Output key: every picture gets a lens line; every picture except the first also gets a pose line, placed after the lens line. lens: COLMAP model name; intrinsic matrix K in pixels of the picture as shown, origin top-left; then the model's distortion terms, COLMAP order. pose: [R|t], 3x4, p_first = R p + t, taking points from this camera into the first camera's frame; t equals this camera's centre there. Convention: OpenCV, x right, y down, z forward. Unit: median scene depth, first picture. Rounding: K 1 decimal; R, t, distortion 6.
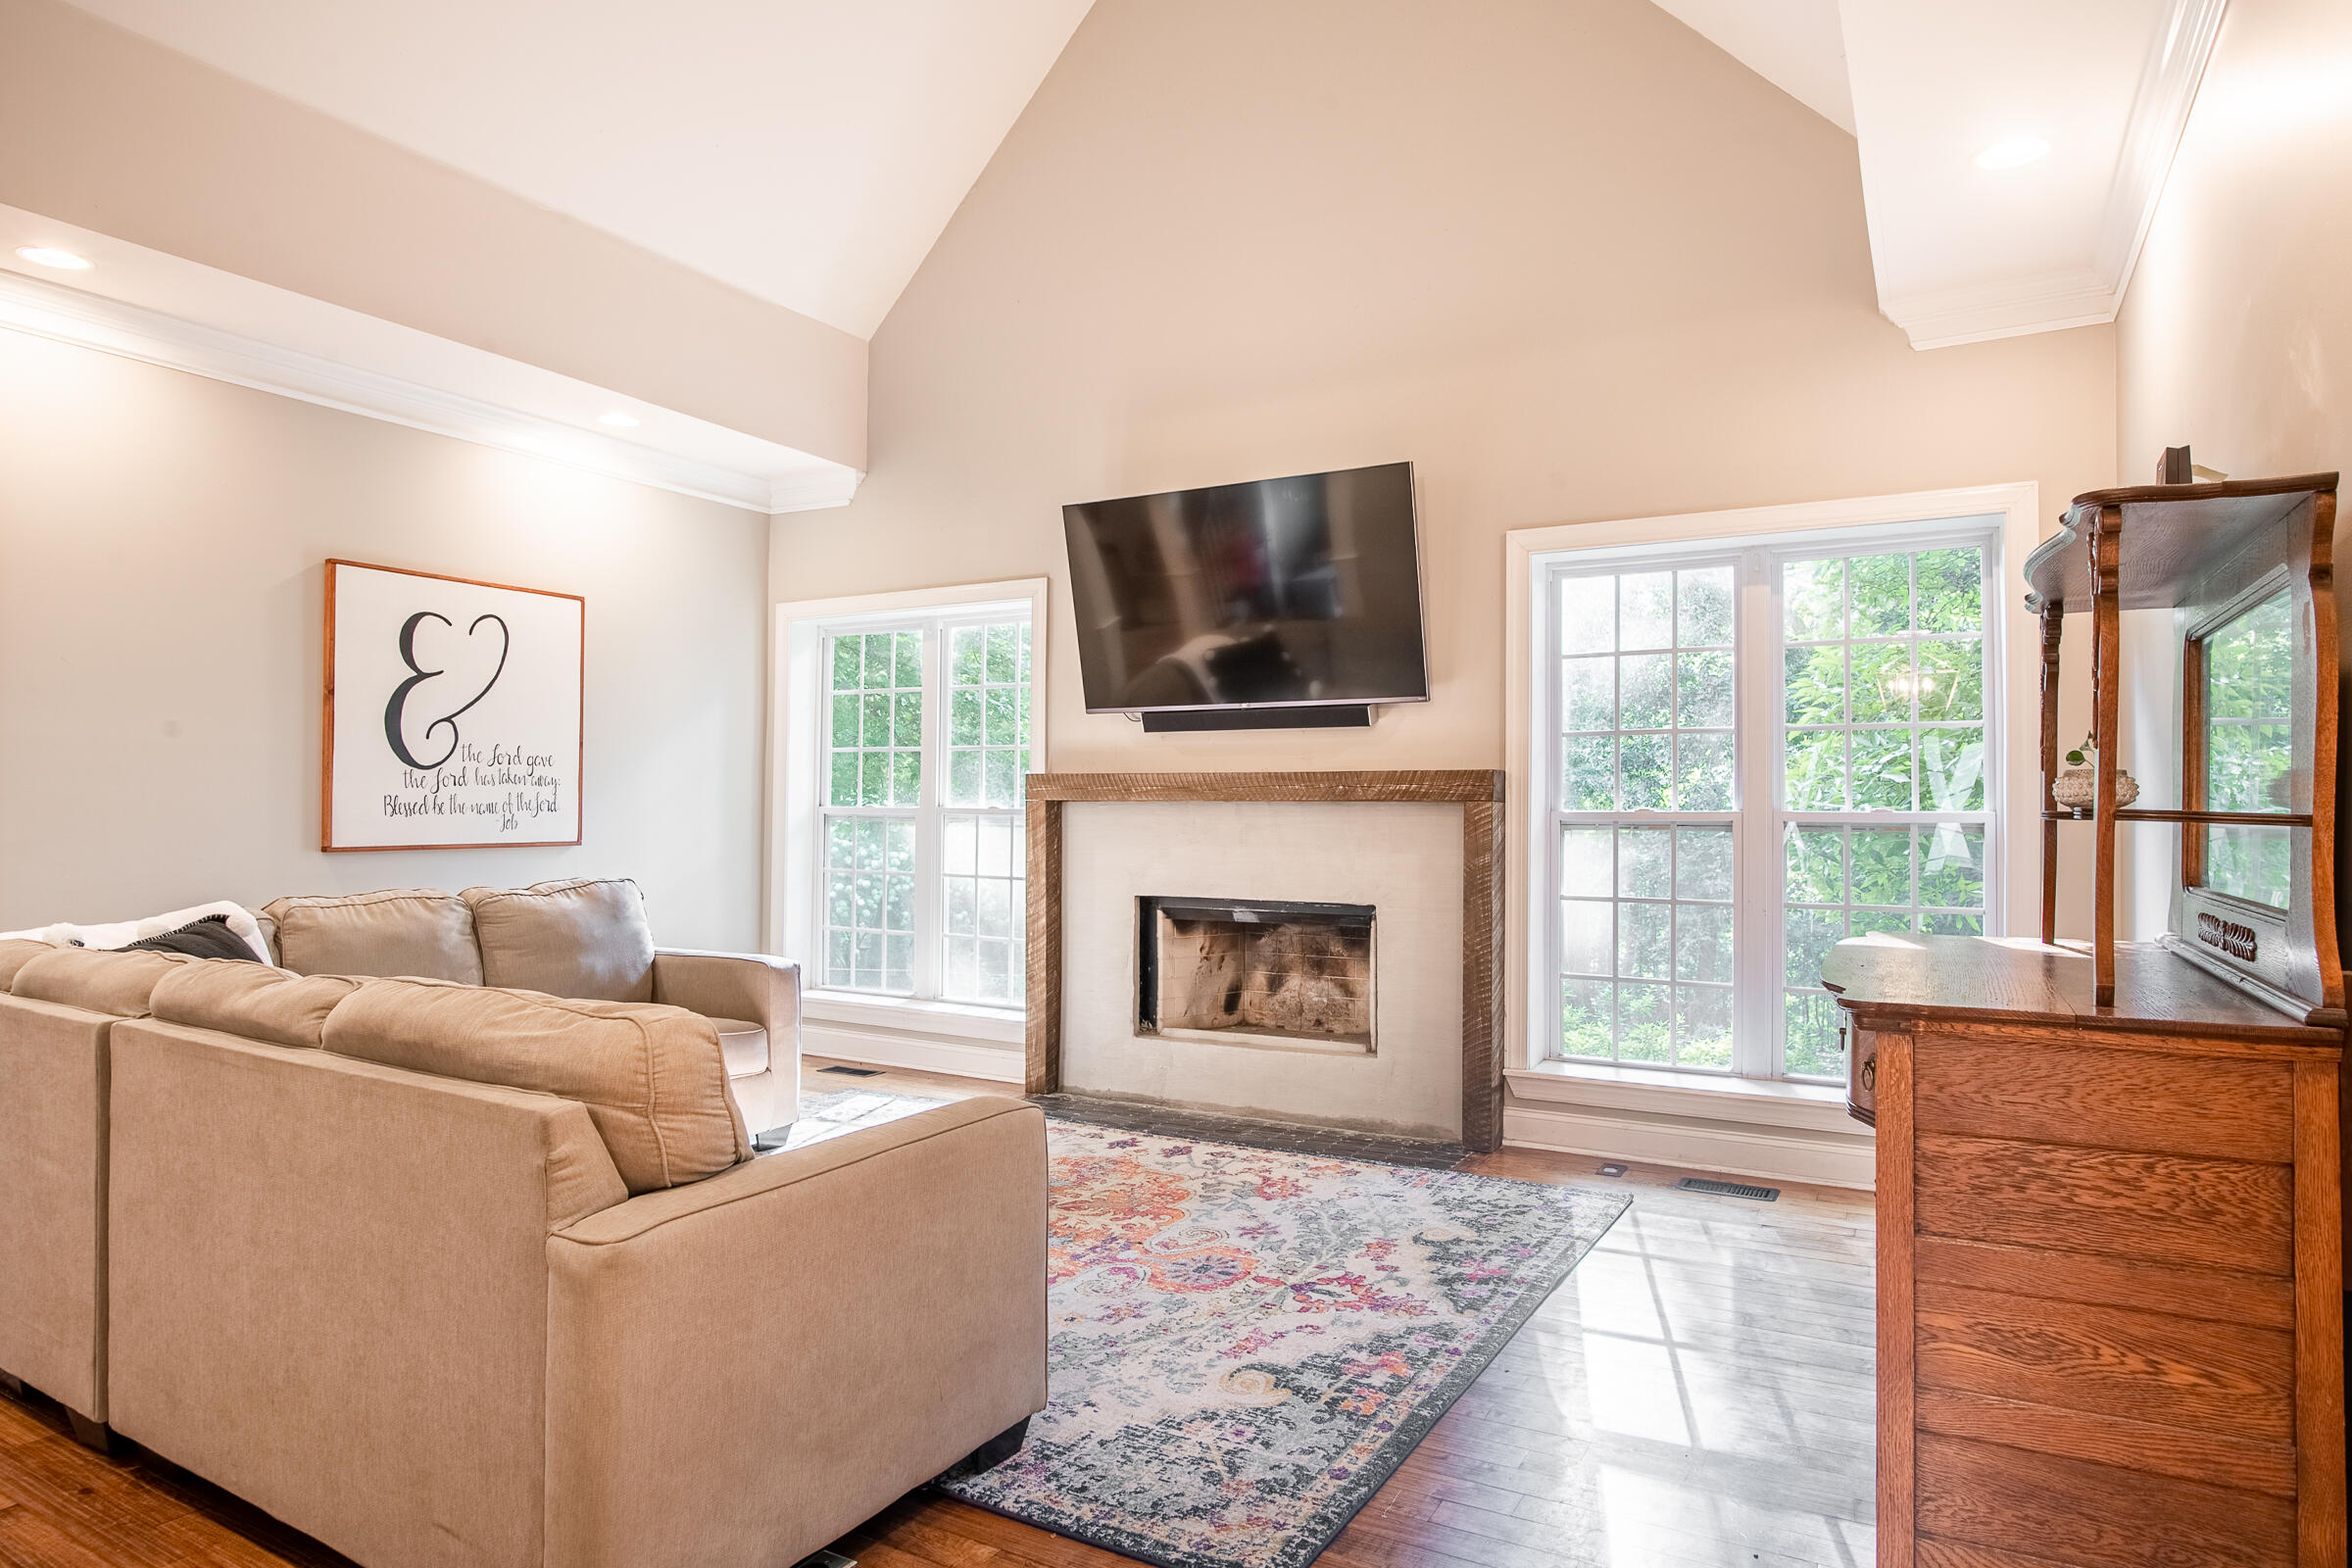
lens RADIAL K [[1365.4, 0, 1173.7], [0, 1365.4, 778.6], [0, 0, 1]] dist [-0.034334, 0.009359]
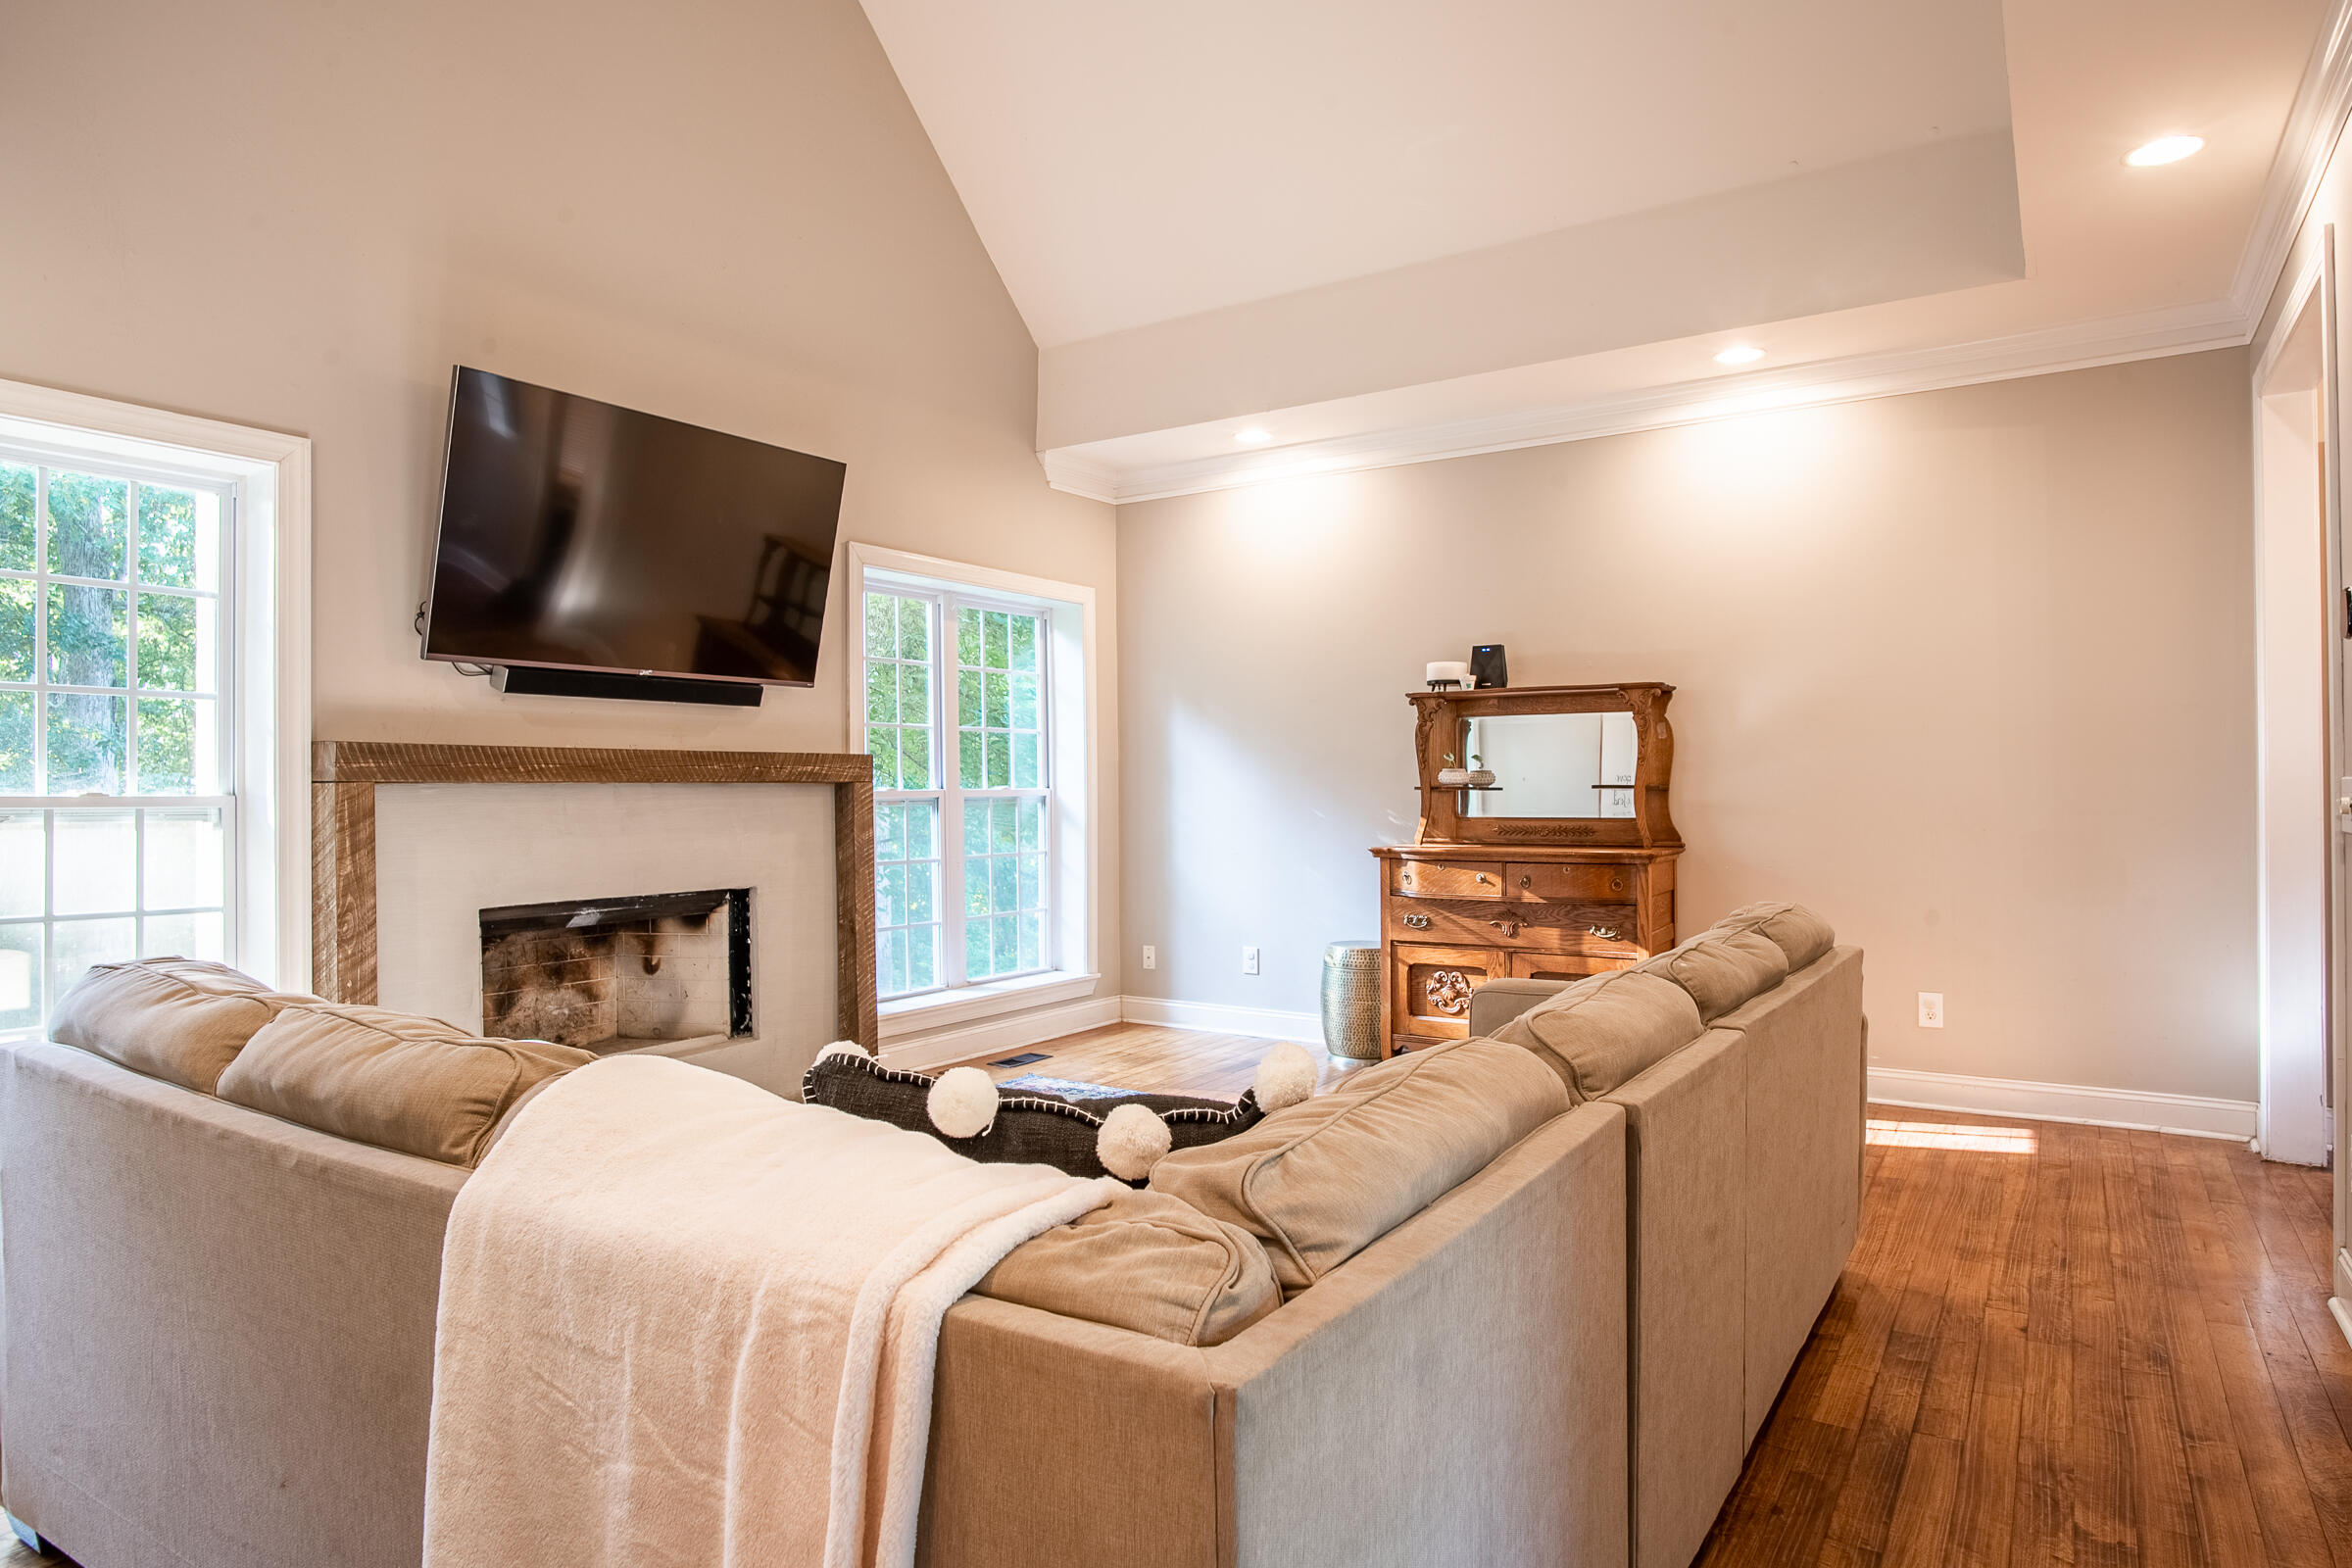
lens RADIAL K [[1365.4, 0, 1178.0], [0, 1365.4, 793.4], [0, 0, 1]] dist [-0.034334, 0.009359]
pose [[0.057067, -0.002834, 0.998366, -0.761105], [-0.008570, 0.999958, 0.003329, 0.017045], [-0.998334, -0.008746, 0.057040, 0.579507]]
